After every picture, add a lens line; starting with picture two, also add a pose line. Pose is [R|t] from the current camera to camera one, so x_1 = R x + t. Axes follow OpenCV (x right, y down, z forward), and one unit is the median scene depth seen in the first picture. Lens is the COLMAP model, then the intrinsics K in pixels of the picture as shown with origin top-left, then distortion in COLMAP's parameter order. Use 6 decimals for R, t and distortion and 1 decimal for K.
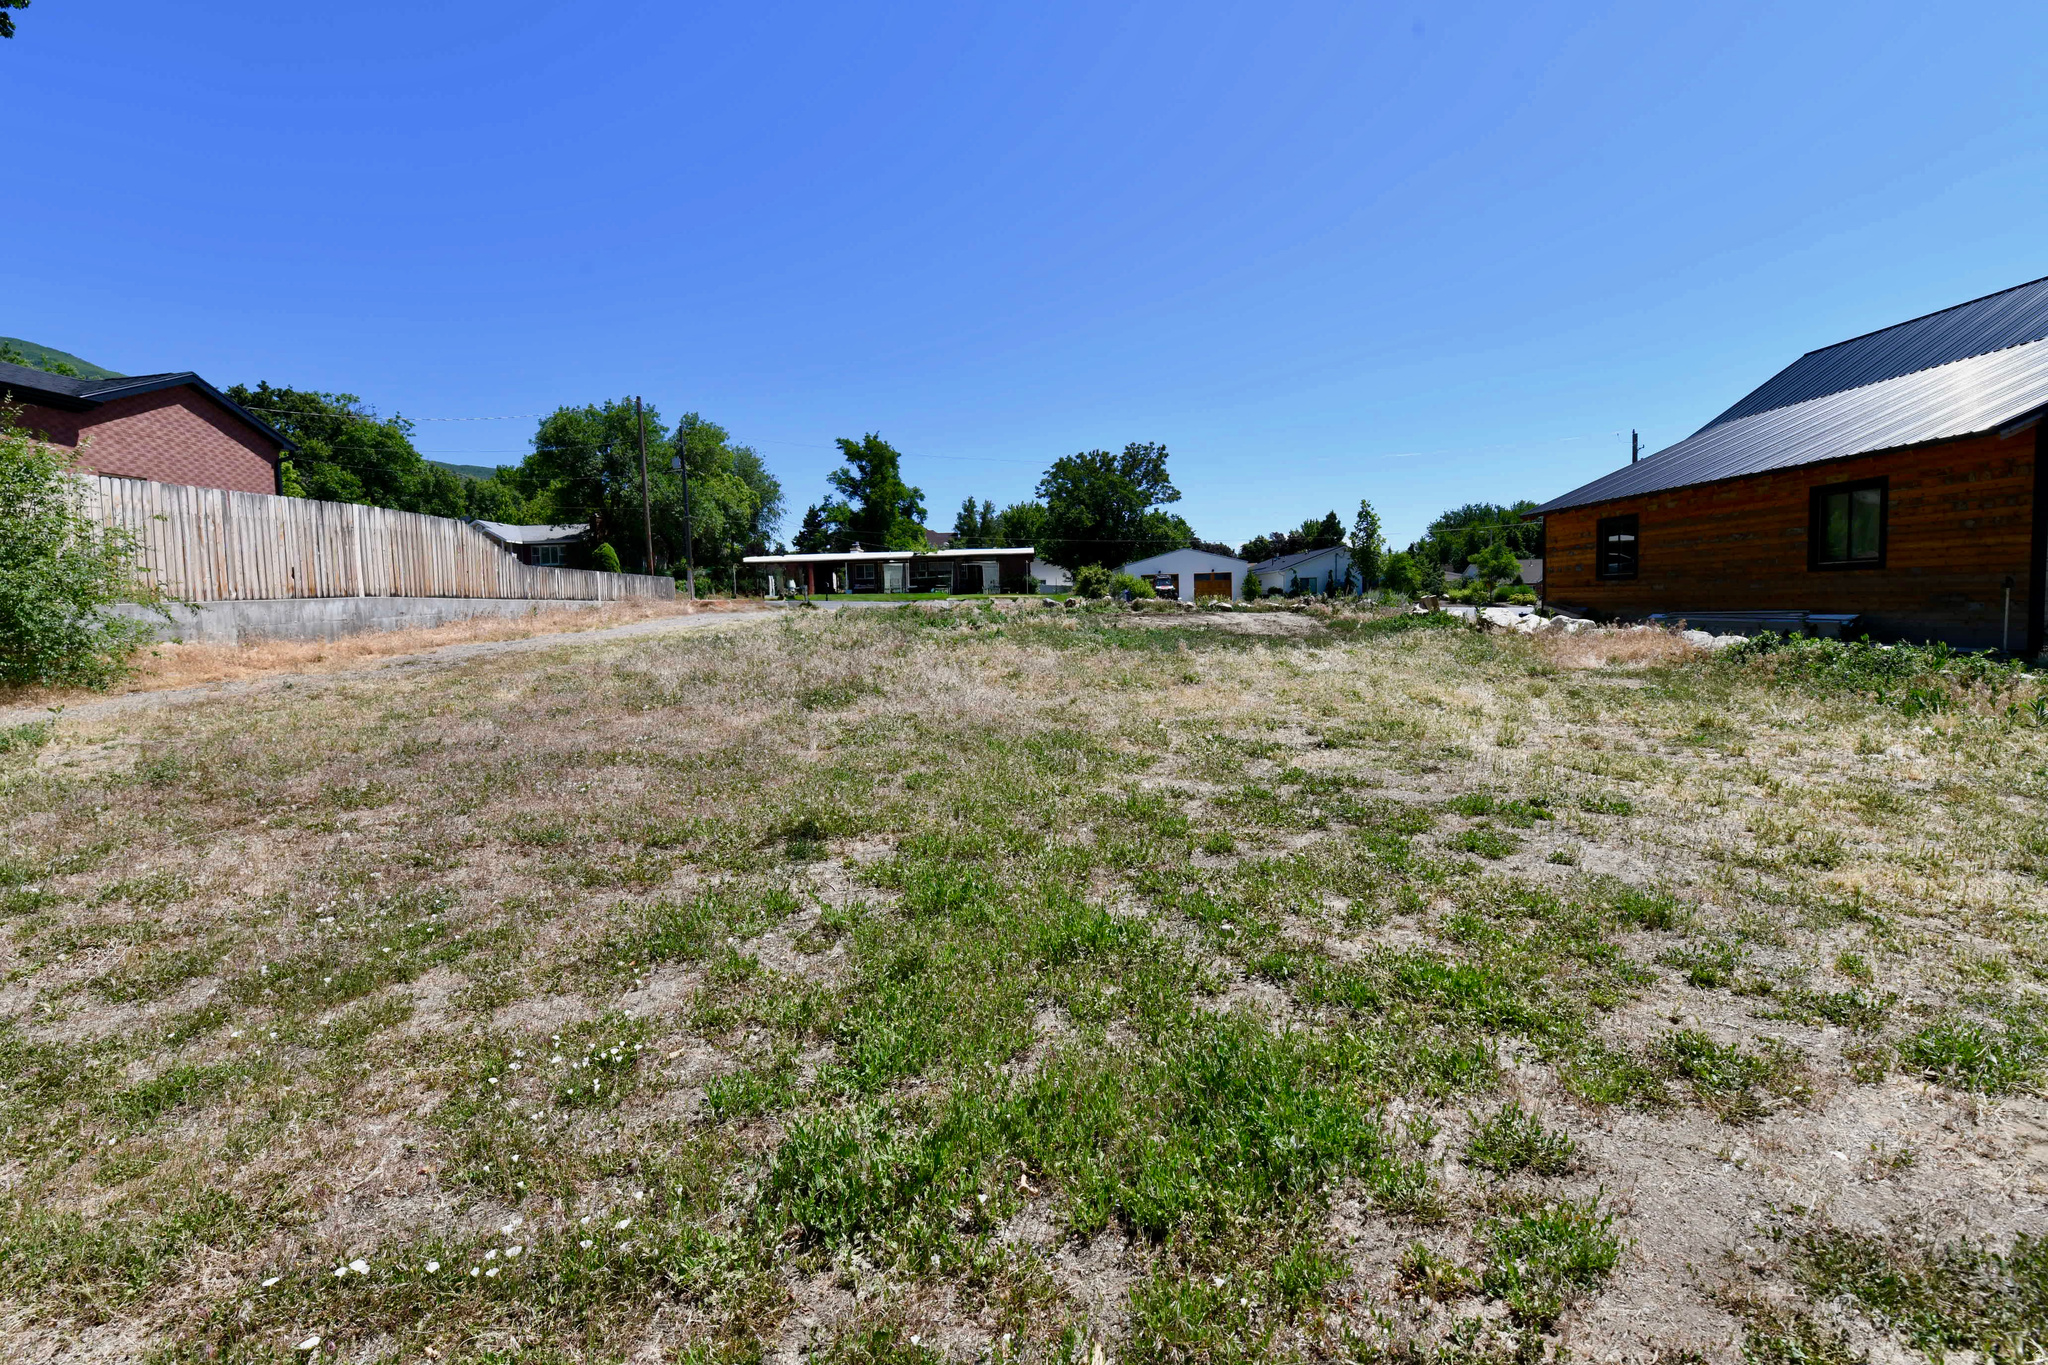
lens RADIAL K [[885.4, 0, 1011.7], [0, 885.4, 671.6], [0, 0, 1]] dist [-0.007700, -0.007643]
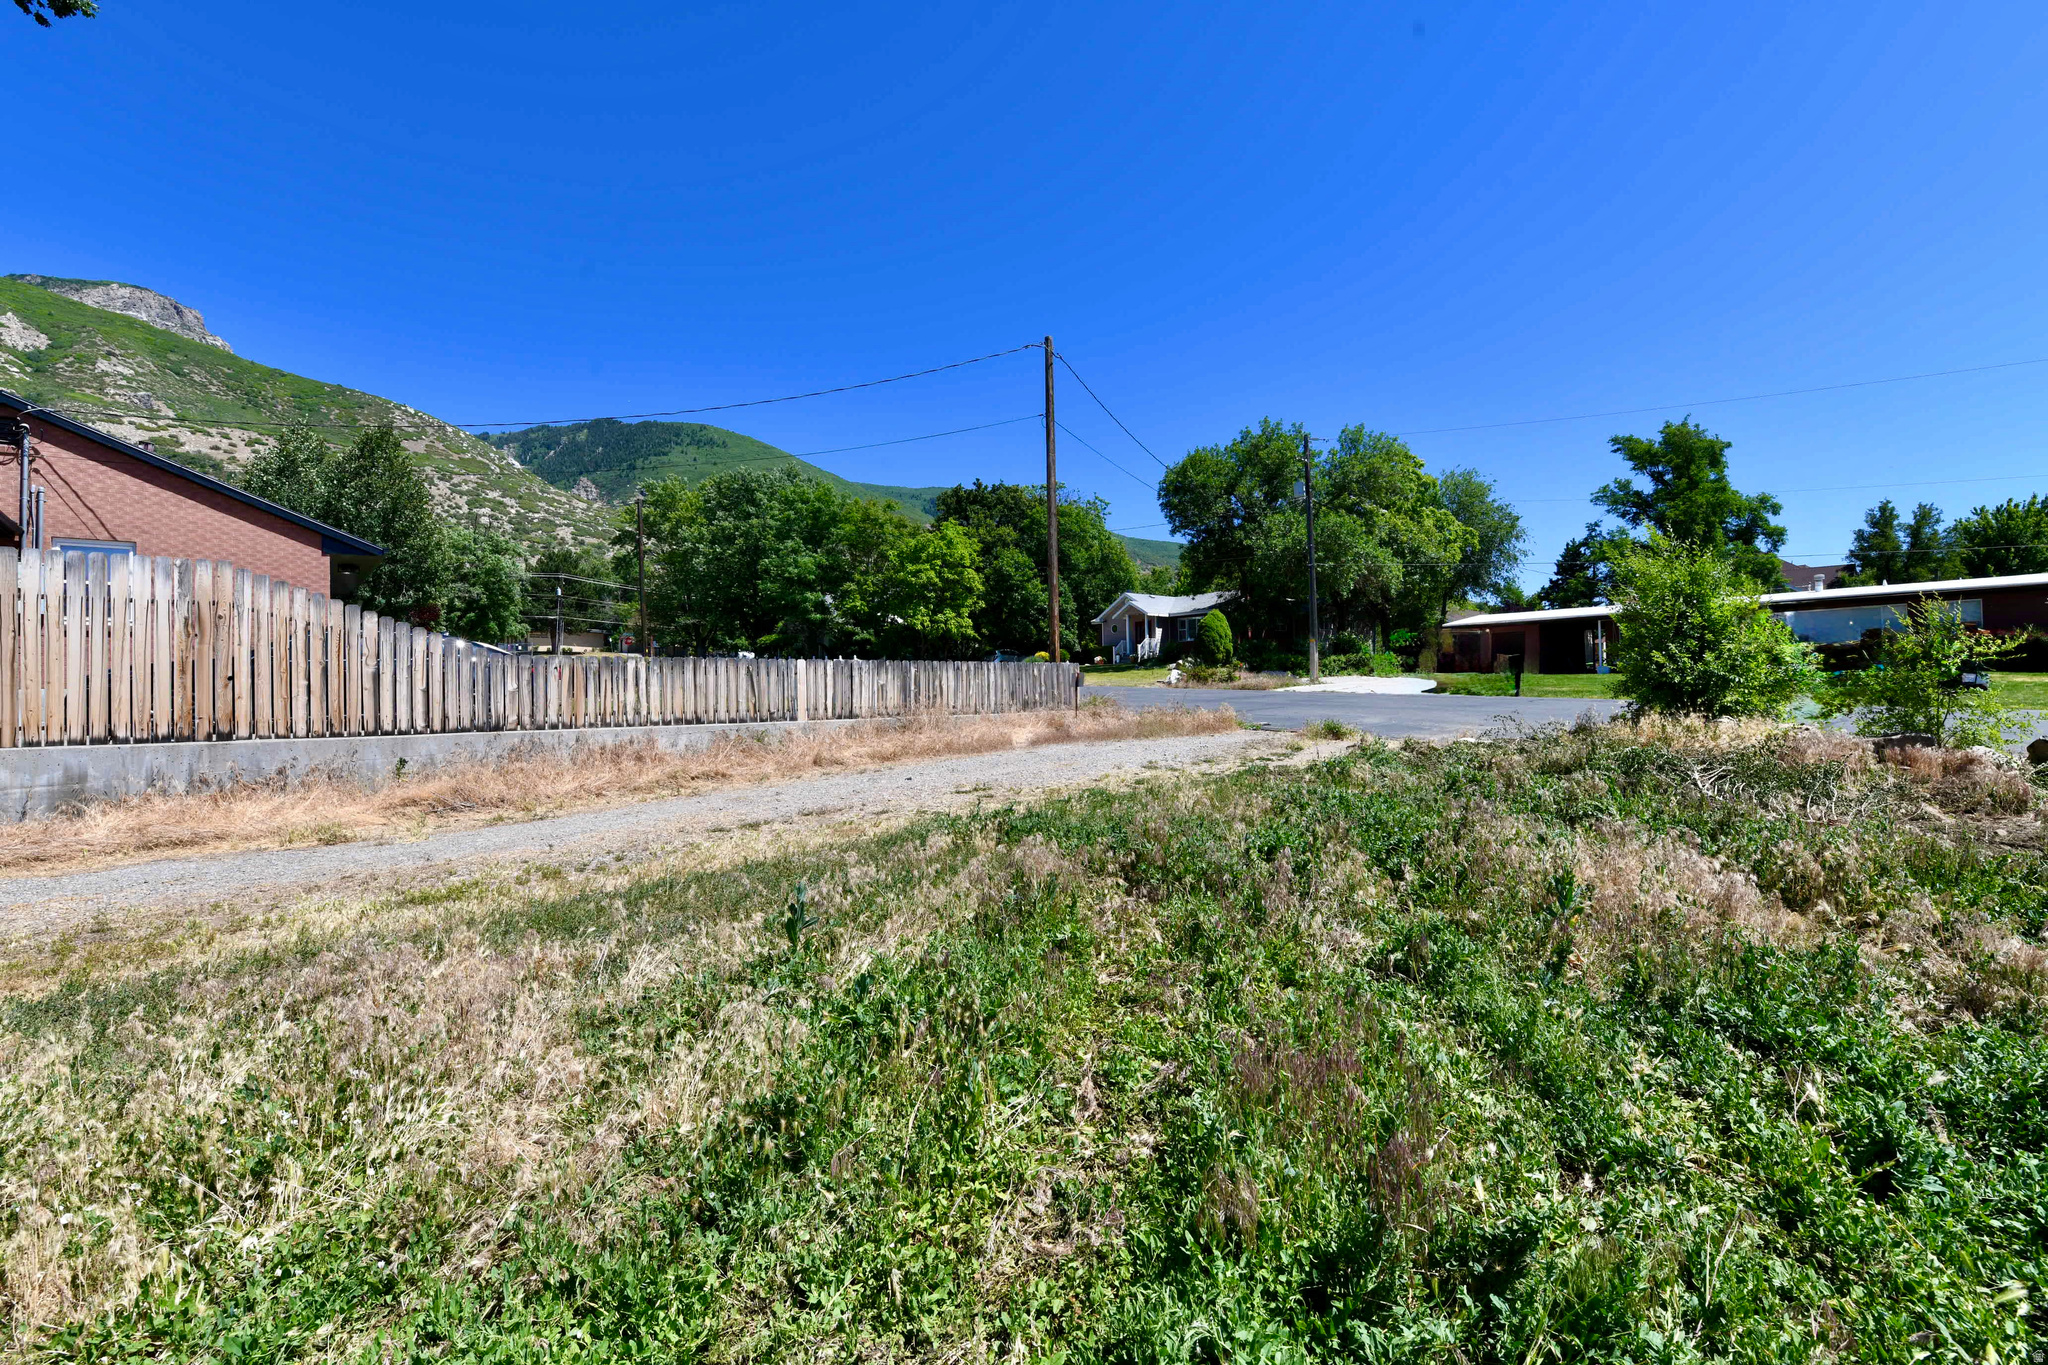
lens RADIAL K [[885.4, 0, 1022.0], [0, 885.4, 683.4], [0, 0, 1]] dist [-0.007700, -0.007643]
pose [[0.674451, 0.003699, -0.738310, -0.014728], [-0.052047, 0.997738, -0.042546, -0.063201], [0.736483, 0.067122, 0.673118, 0.560623]]
